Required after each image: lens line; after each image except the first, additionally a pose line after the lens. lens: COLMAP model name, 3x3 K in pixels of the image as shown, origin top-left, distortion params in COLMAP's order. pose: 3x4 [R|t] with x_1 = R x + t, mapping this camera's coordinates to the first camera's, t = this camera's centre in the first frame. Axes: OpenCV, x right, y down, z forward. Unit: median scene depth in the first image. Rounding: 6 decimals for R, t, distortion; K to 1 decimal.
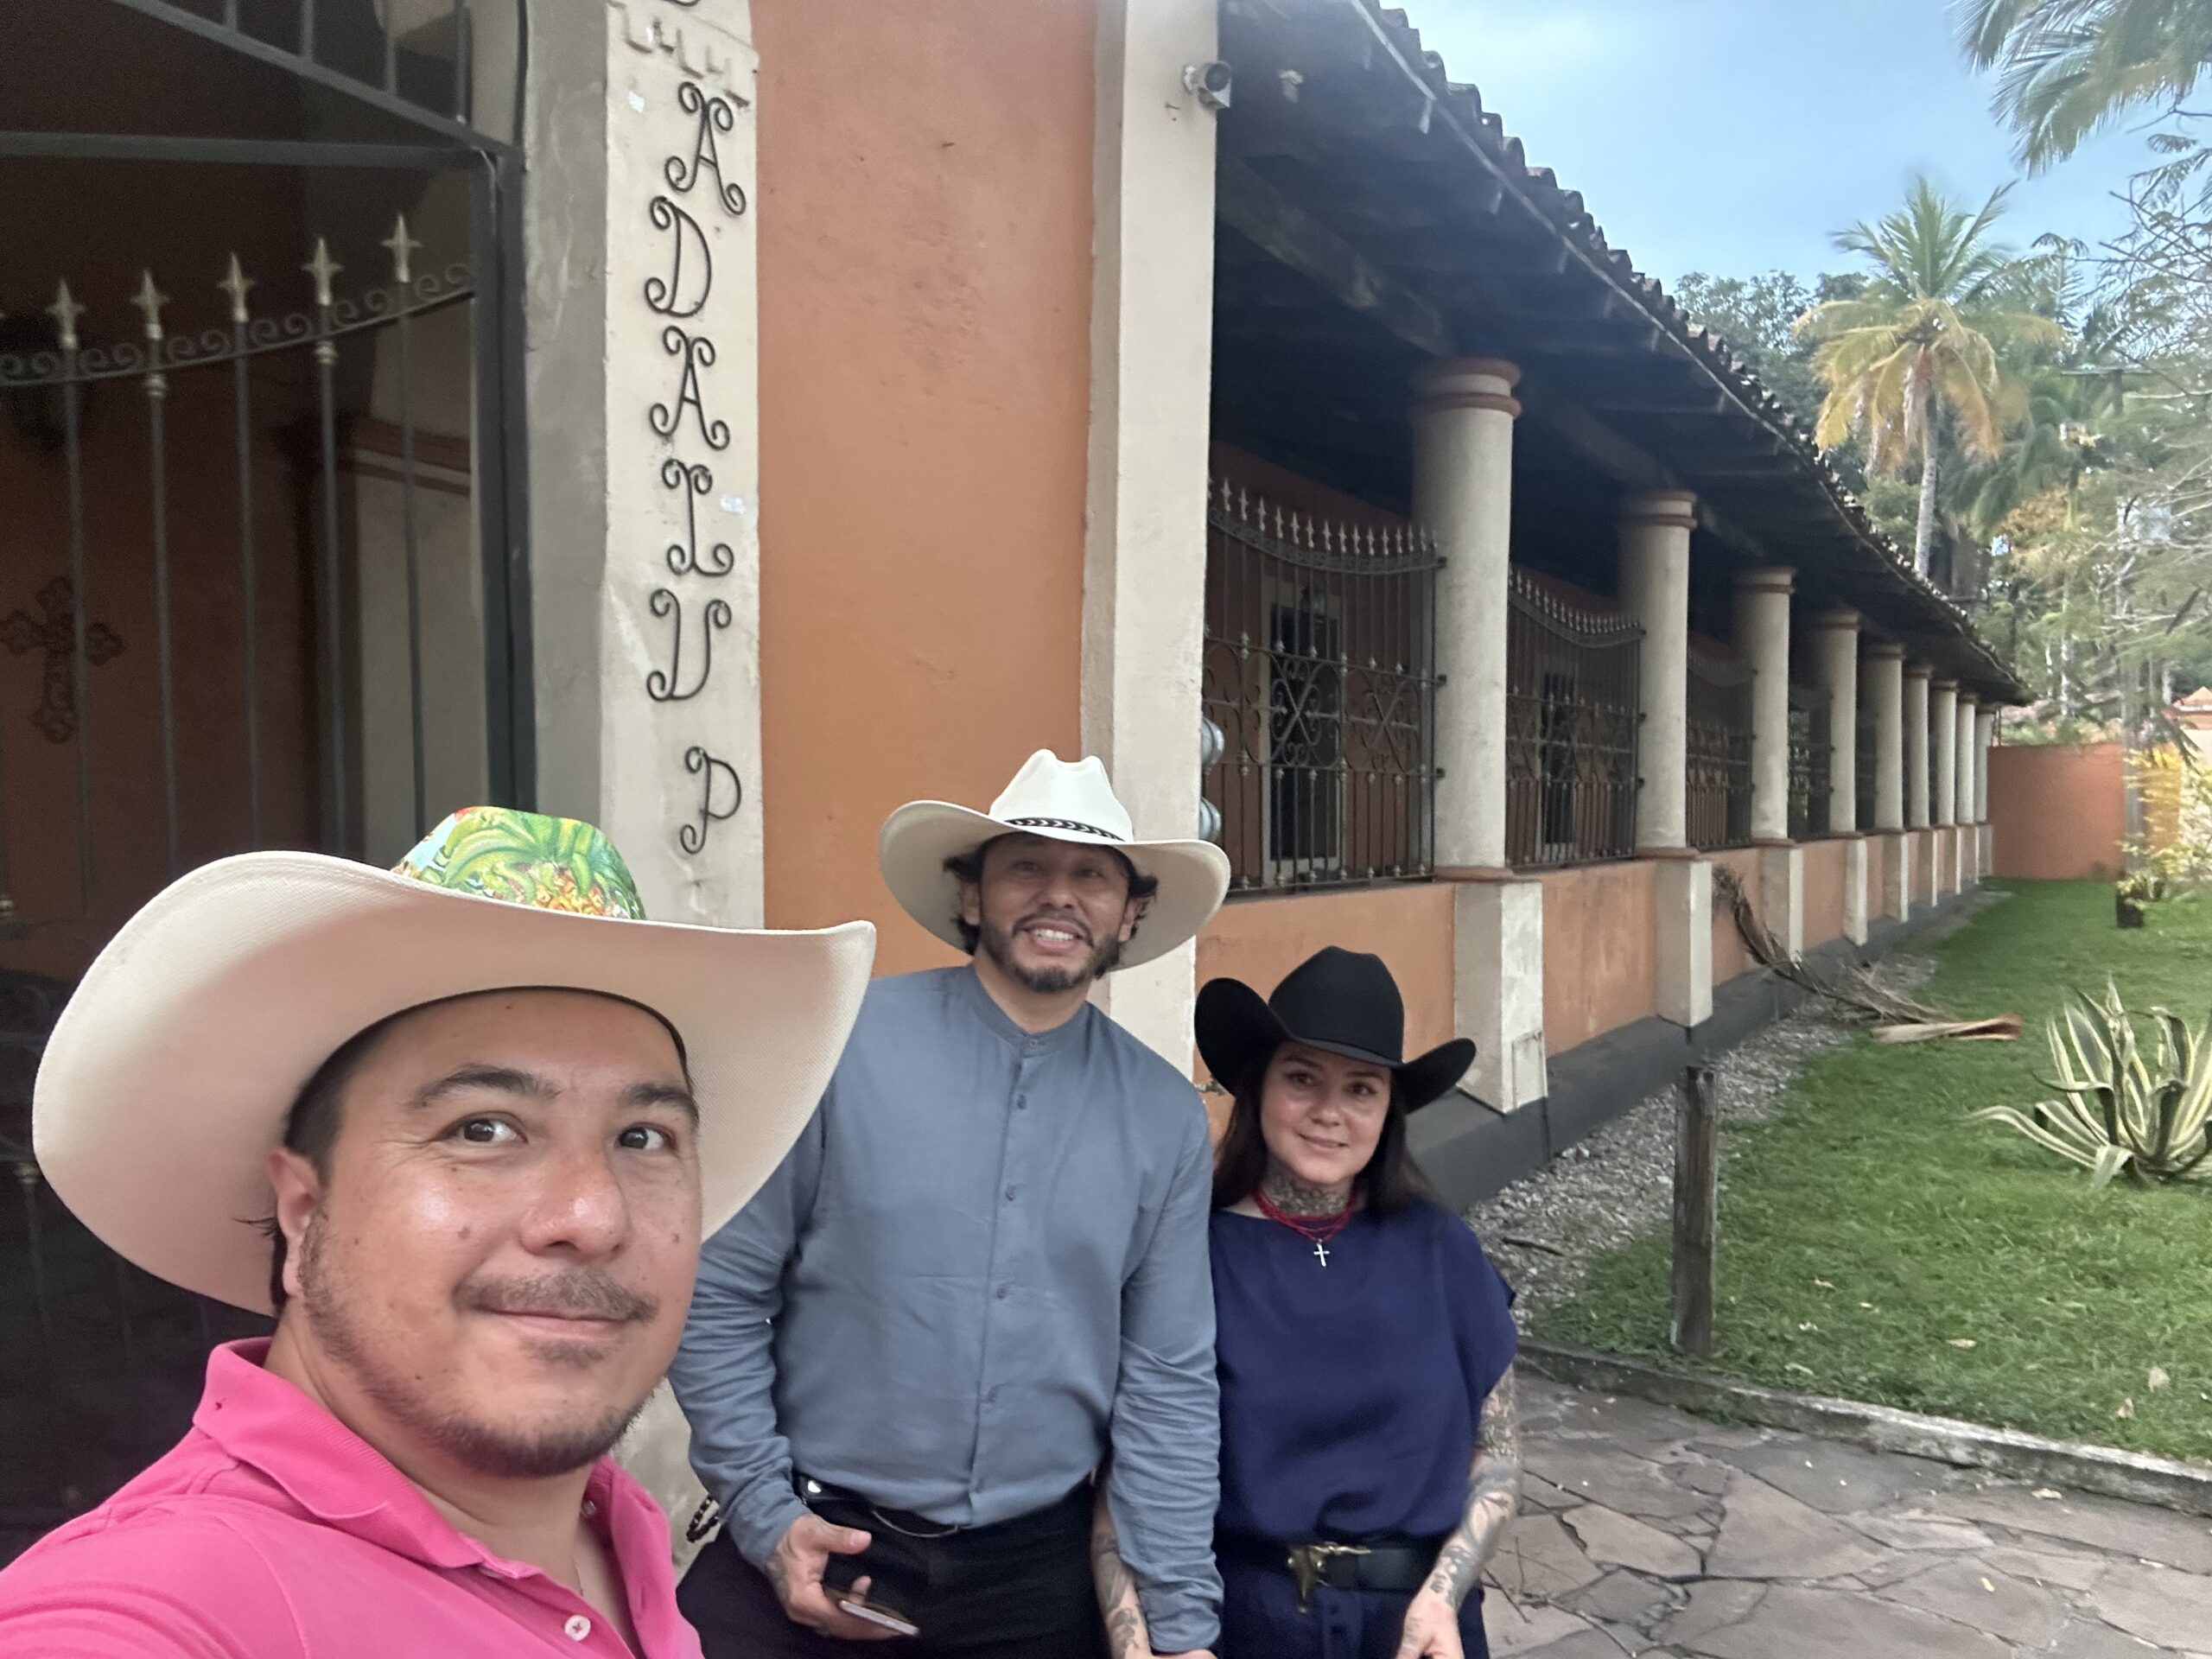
lens RADIAL K [[1527.3, 0, 1024.0], [0, 1527.3, 884.1], [0, 0, 1]] dist [0.065645, -0.085362]
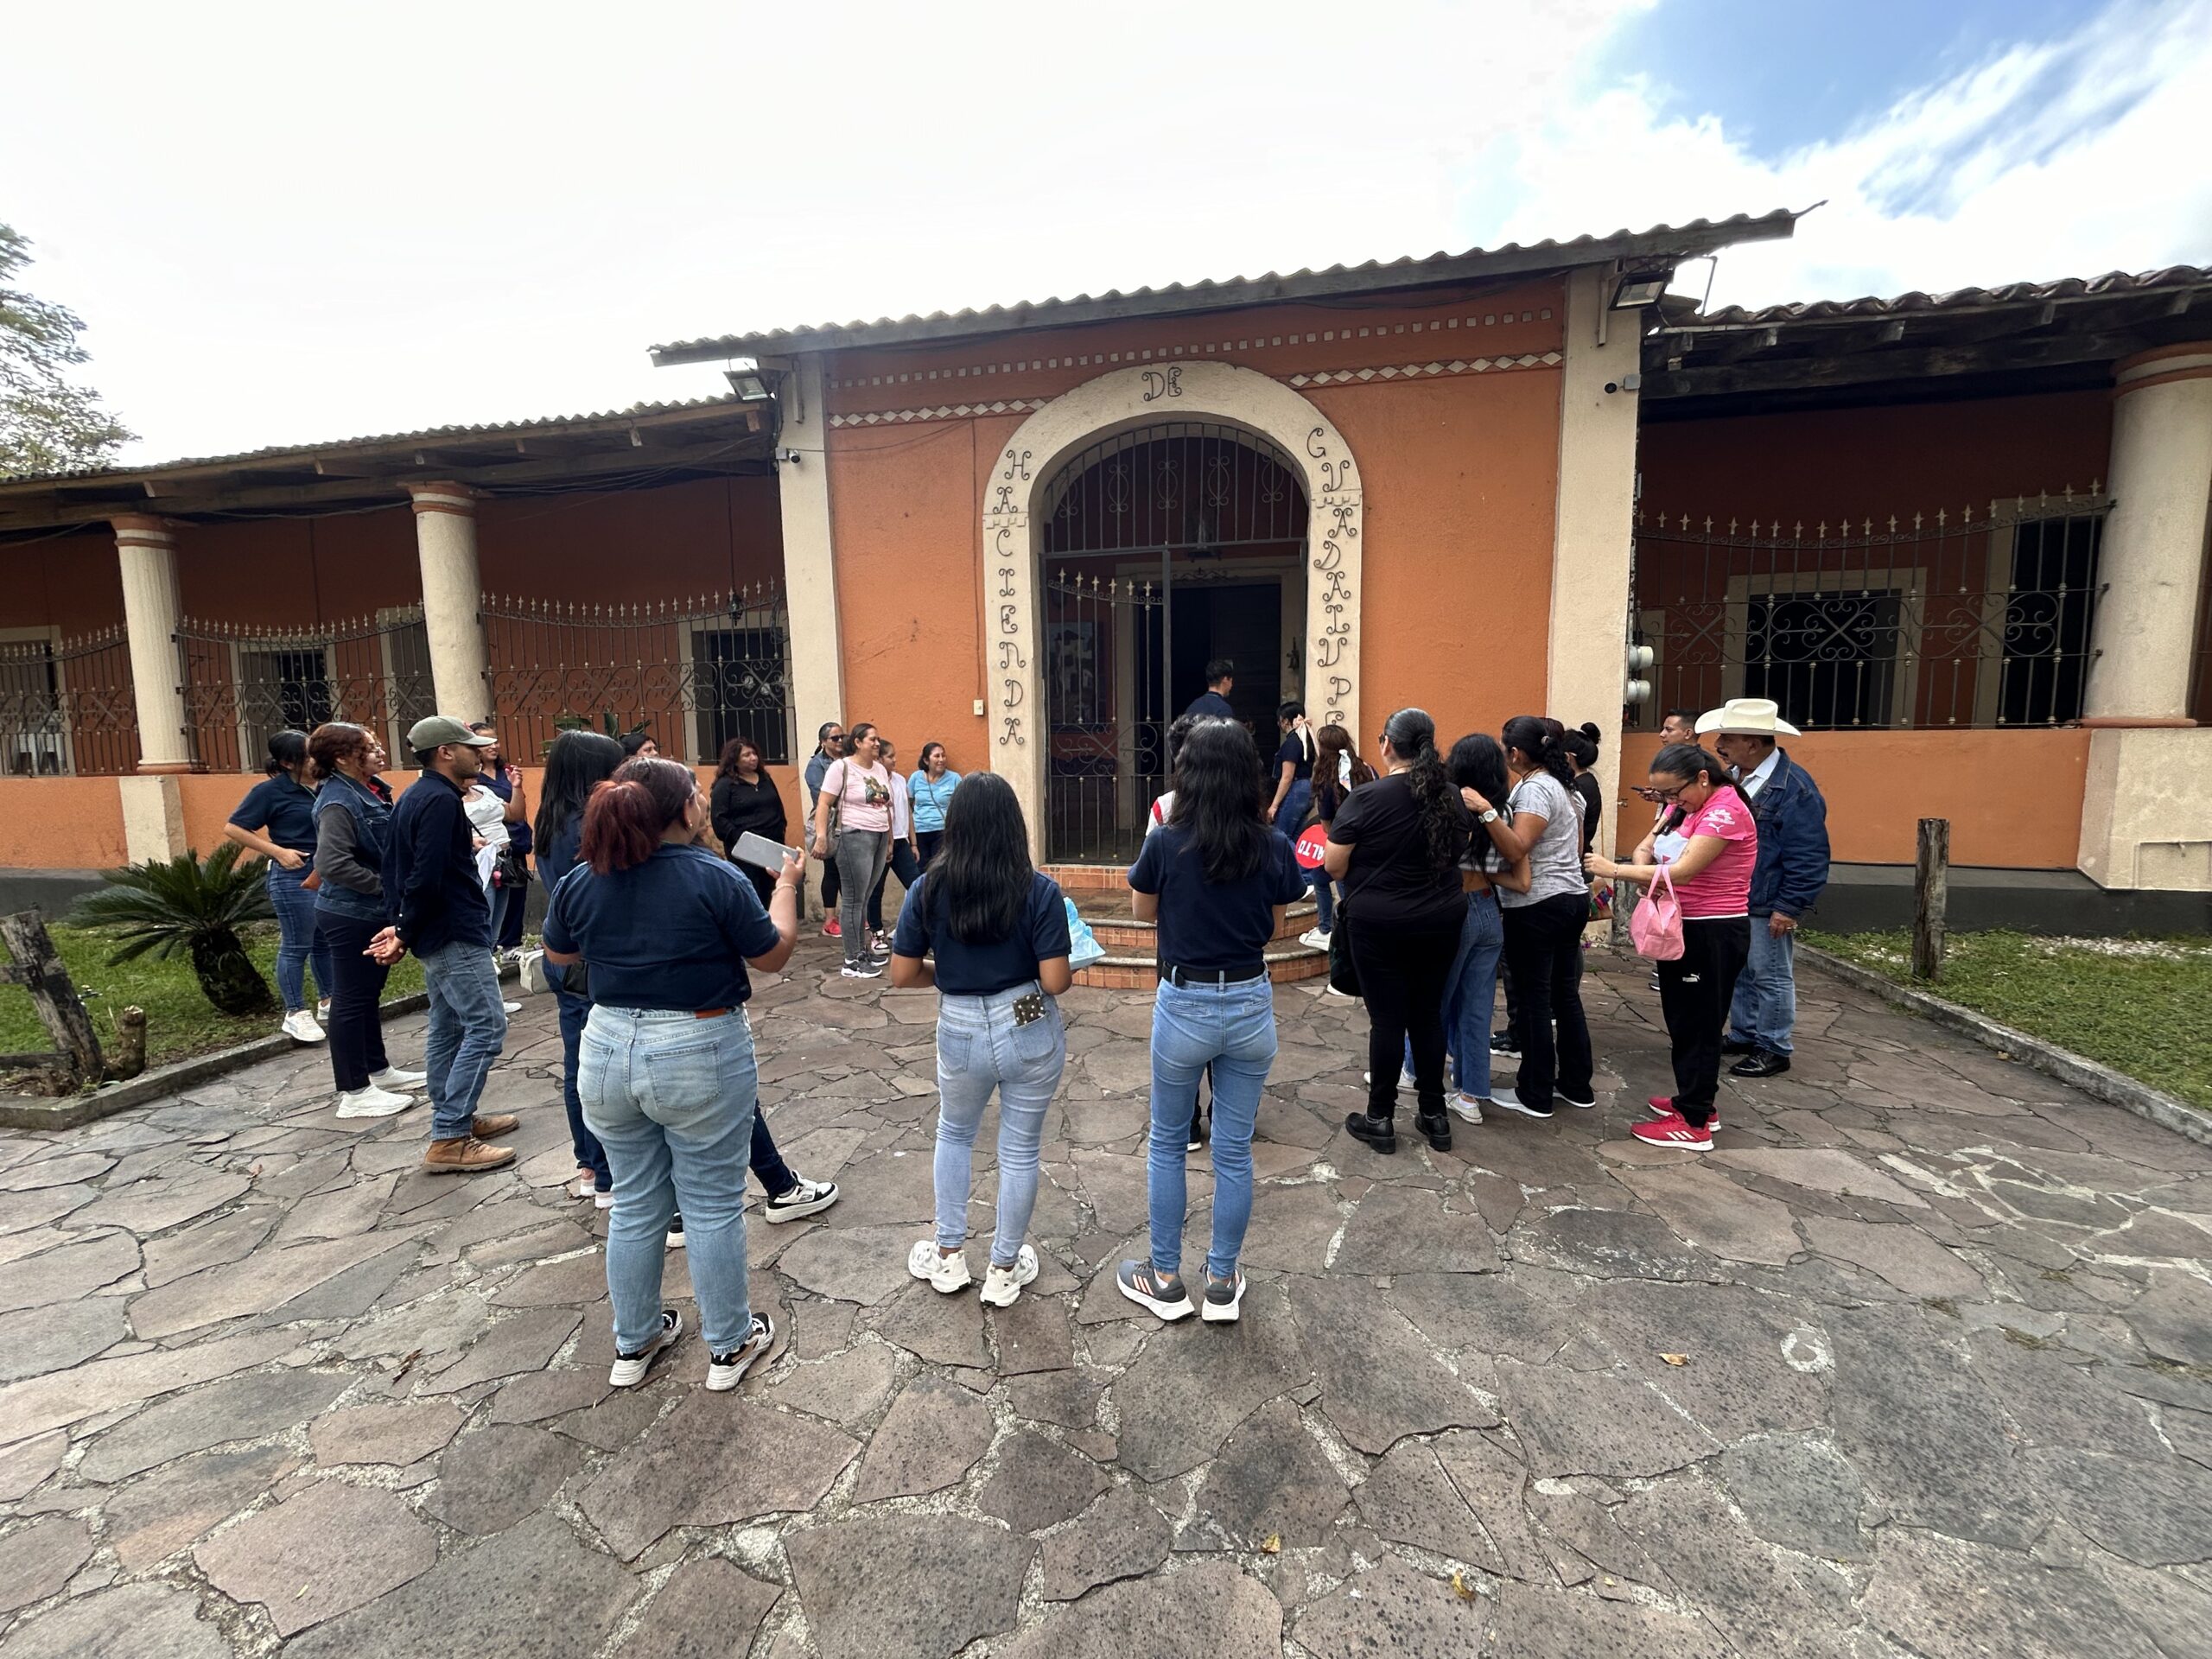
lens RADIAL K [[909.3, 0, 1093.6], [0, 909.3, 833.6], [0, 0, 1]] dist [-0.008234, 0.002527]
pose [[0.383236, 0.085322, -0.919701, 1.051936], [-0.030782, 0.996351, 0.079606, 0.086727], [0.923138, -0.002197, 0.384464, -0.283190]]
